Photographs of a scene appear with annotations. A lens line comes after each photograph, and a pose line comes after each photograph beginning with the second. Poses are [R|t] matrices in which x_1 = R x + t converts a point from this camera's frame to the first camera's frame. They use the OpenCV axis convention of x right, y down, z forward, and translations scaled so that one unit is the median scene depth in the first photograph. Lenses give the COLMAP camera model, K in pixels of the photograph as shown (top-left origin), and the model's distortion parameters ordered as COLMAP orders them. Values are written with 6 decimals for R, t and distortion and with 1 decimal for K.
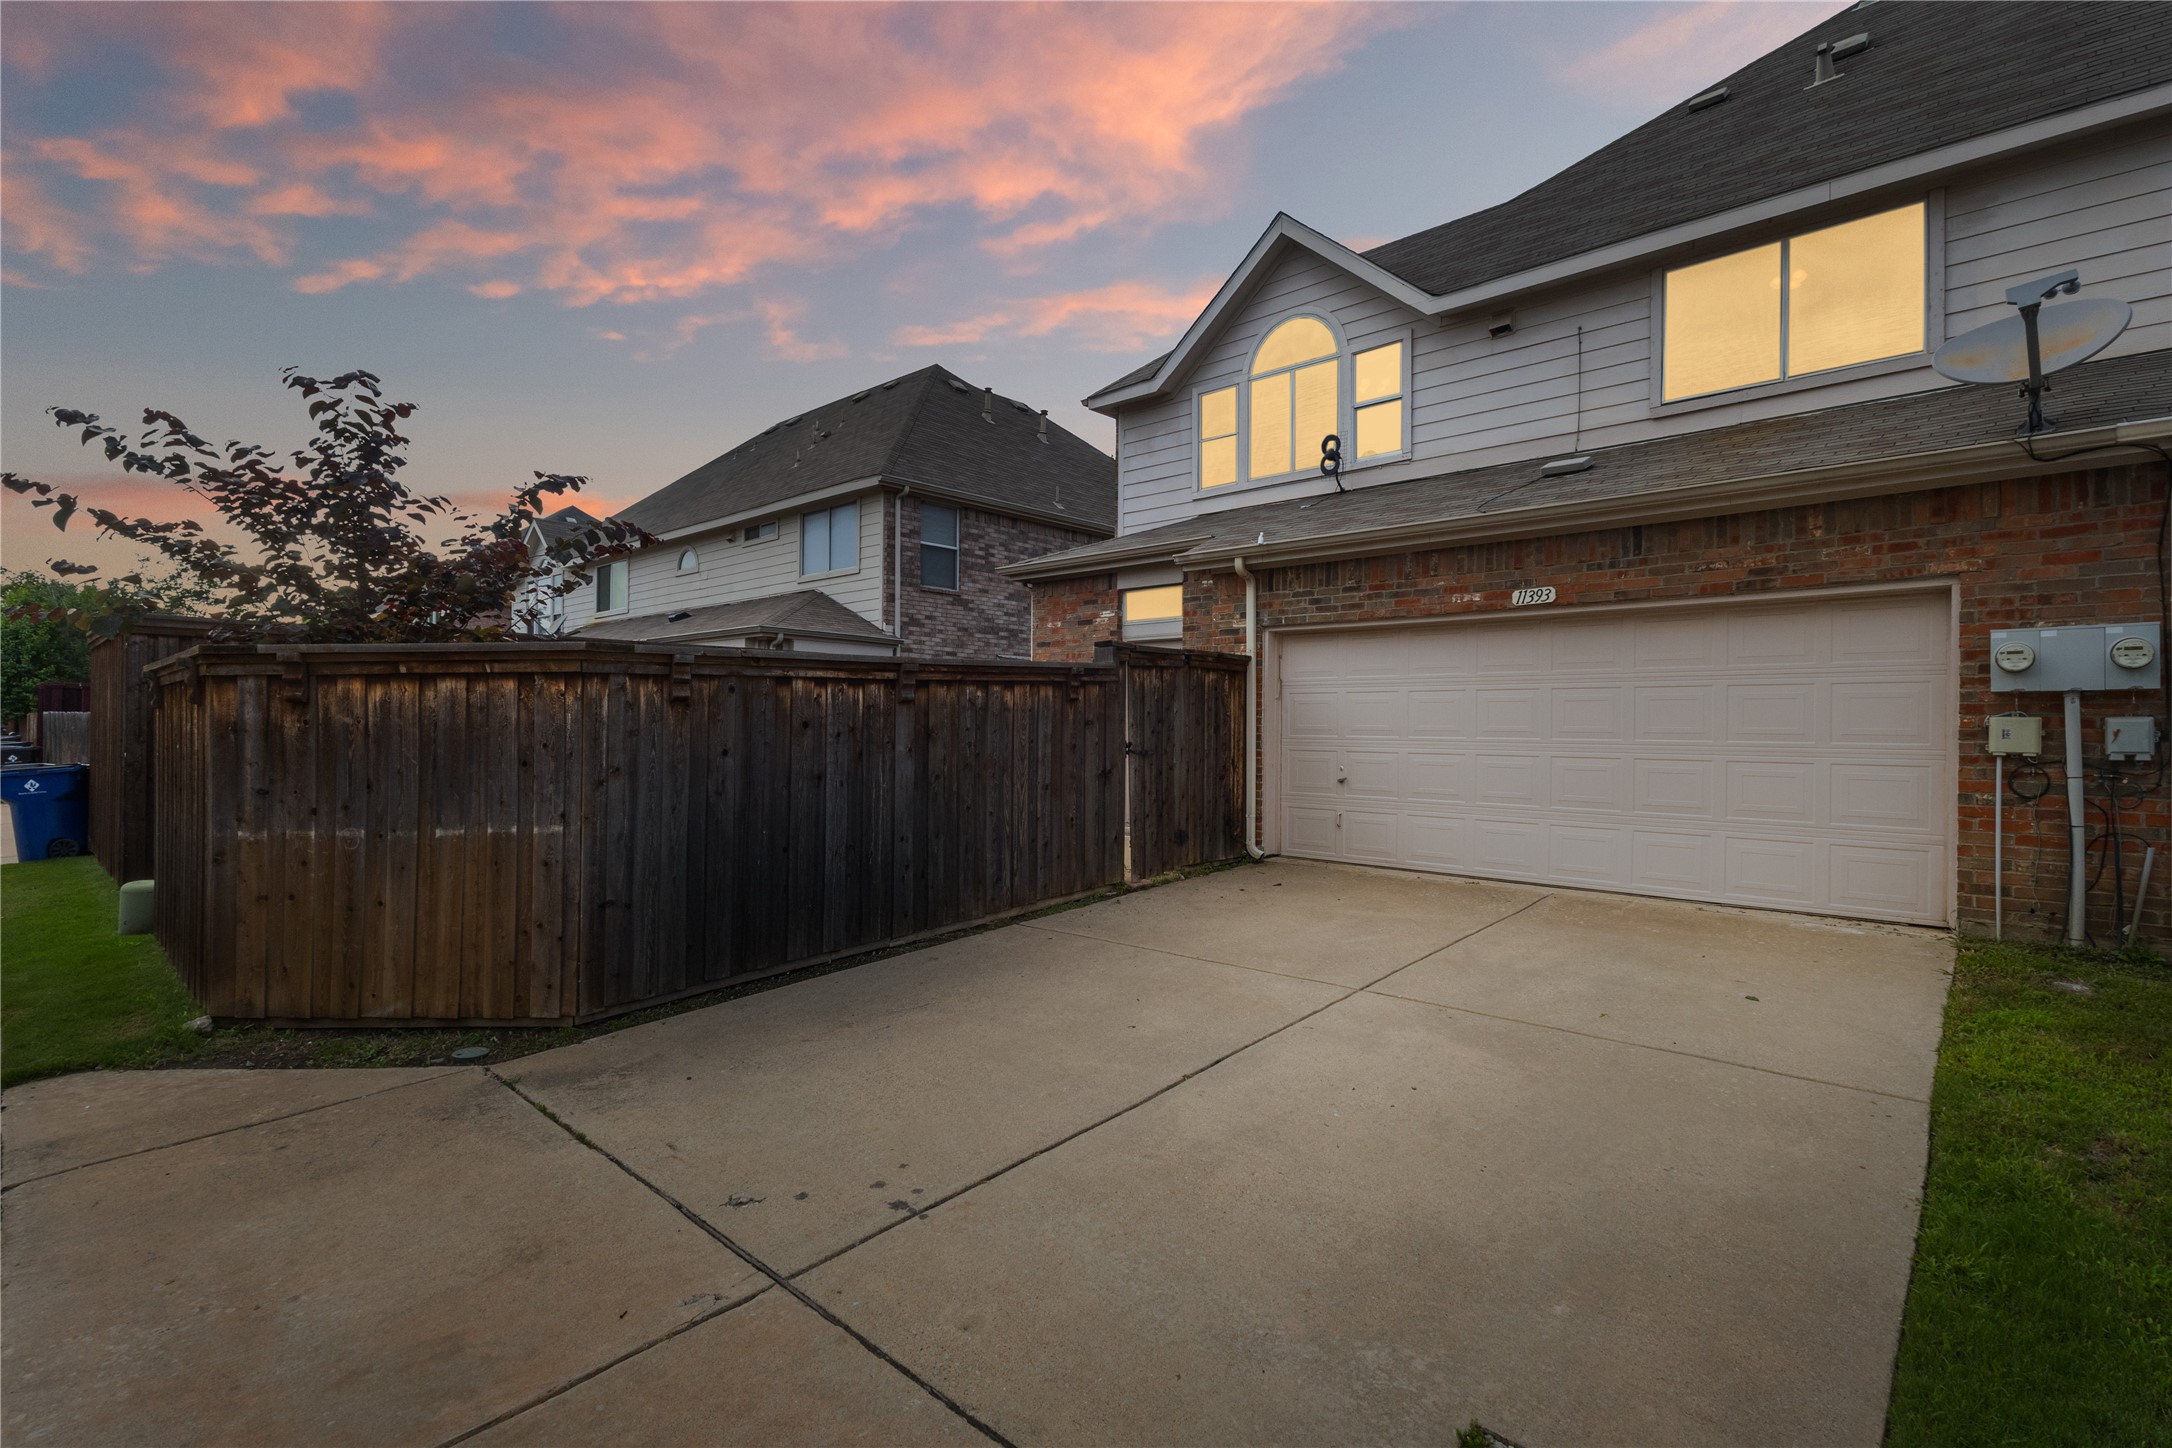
lens RADIAL K [[1019.9, 0, 1090.7], [0, 1019.9, 727.6], [0, 0, 1]] dist [-0.003698, 0.000805]
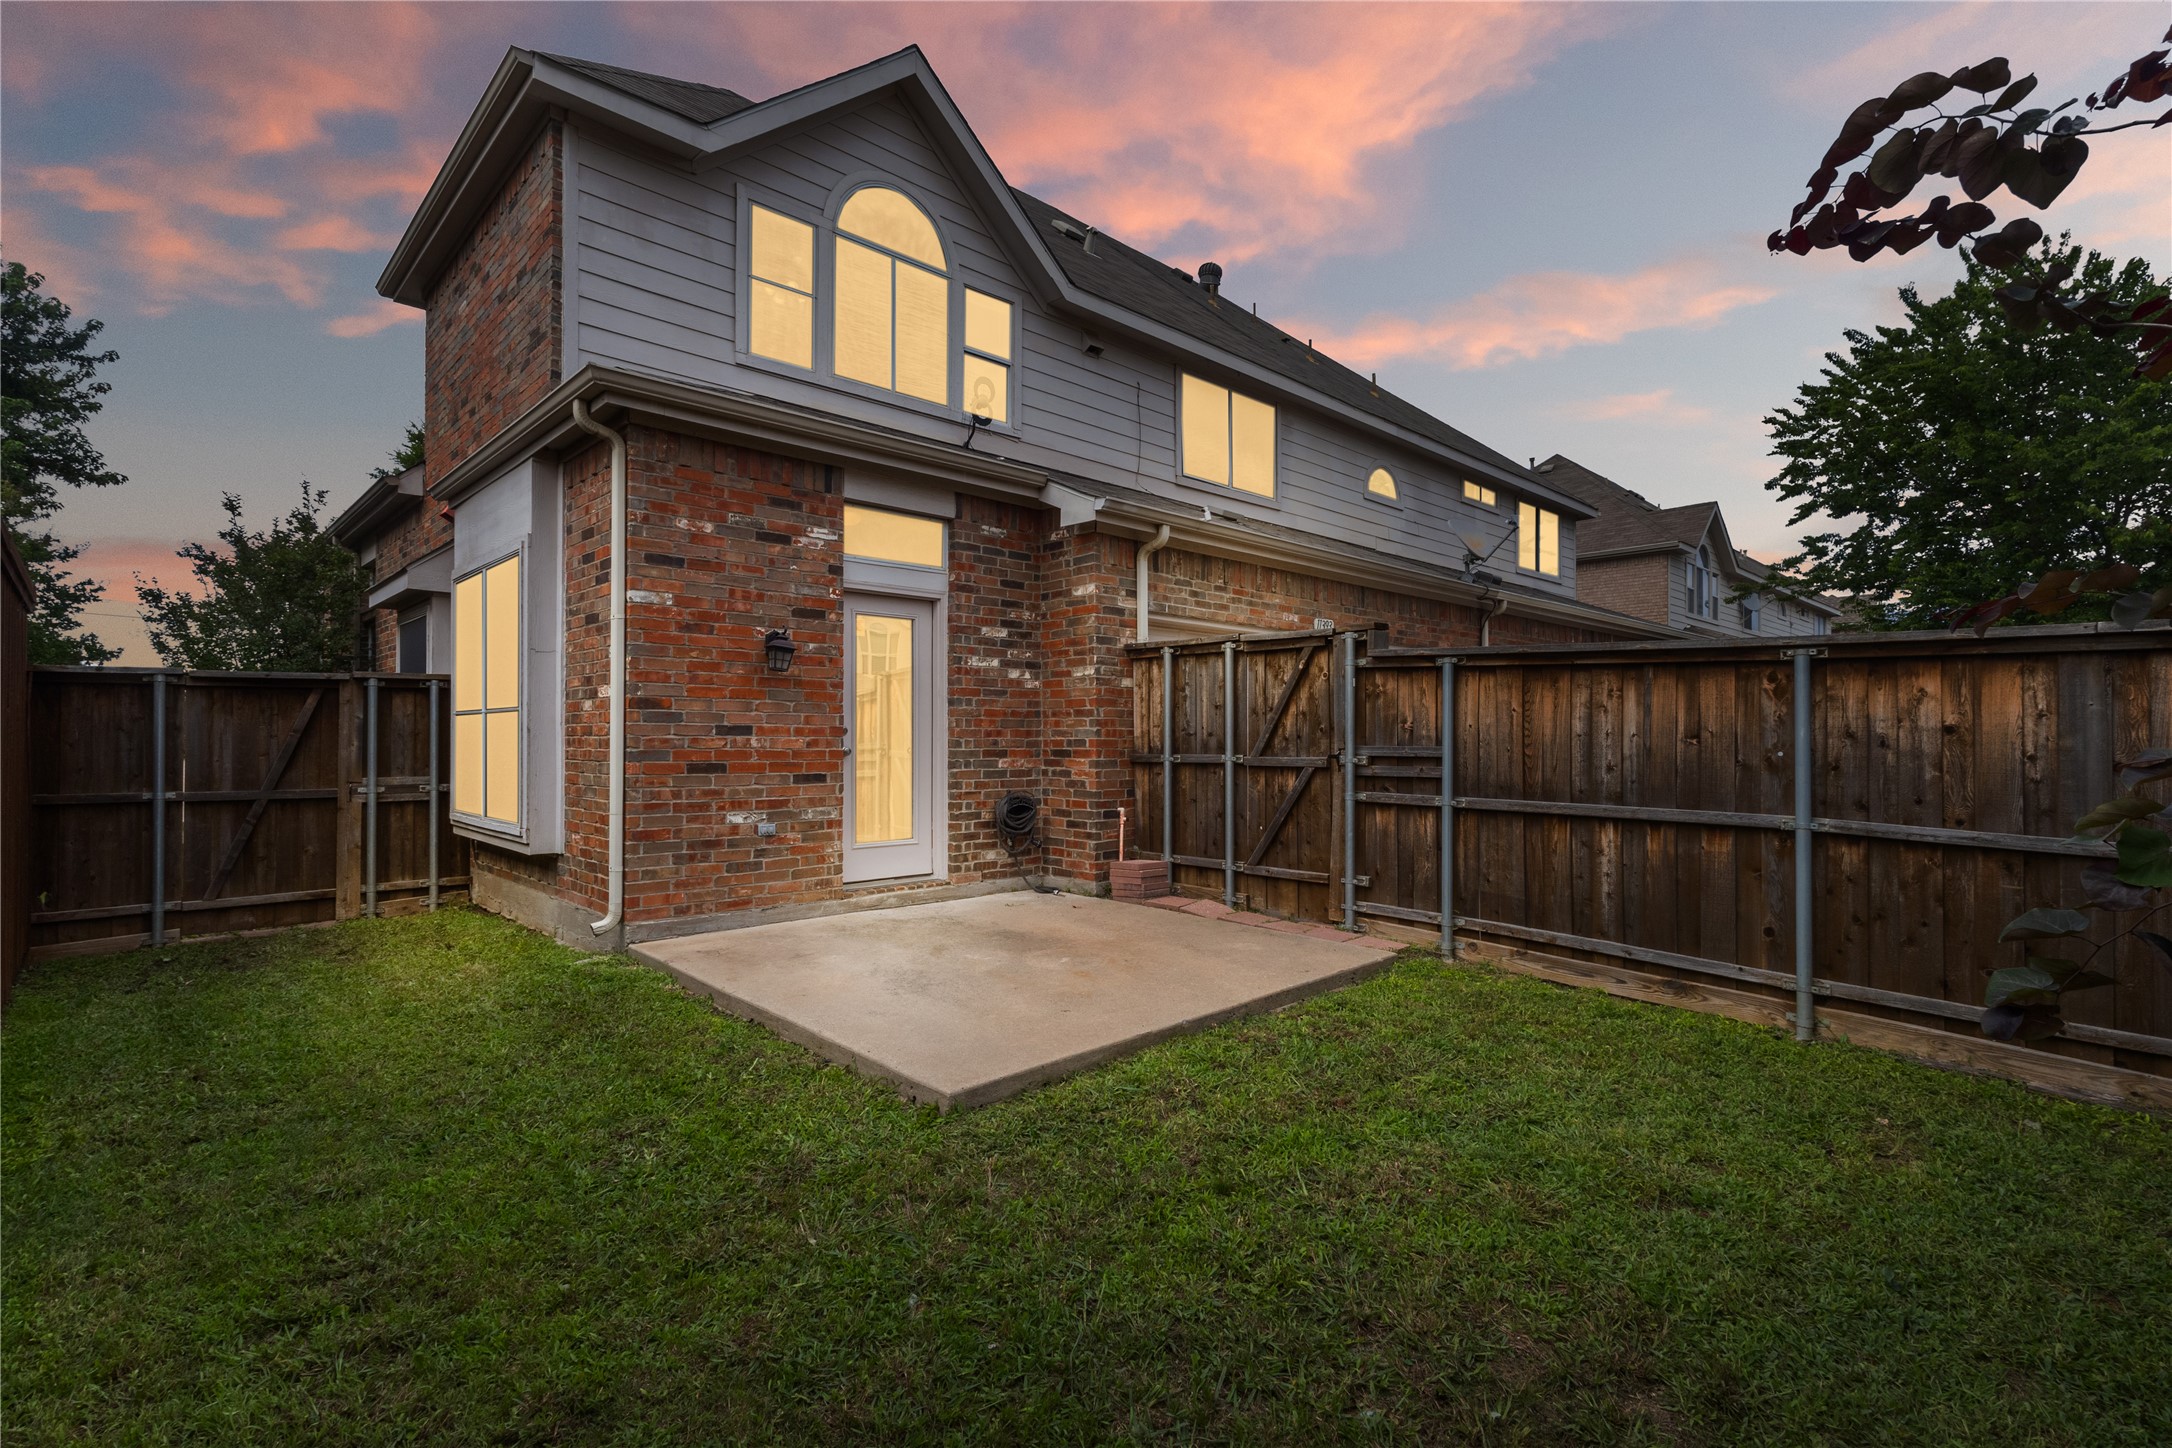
lens RADIAL K [[1019.9, 0, 1090.7], [0, 1019.9, 727.6], [0, 0, 1]] dist [-0.003698, 0.000805]
pose [[0.041005, 0.003998, 0.999151, -0.573453], [0.003267, 0.999986, -0.004136, -0.000413], [-0.999154, 0.003434, 0.040992, 0.868888]]
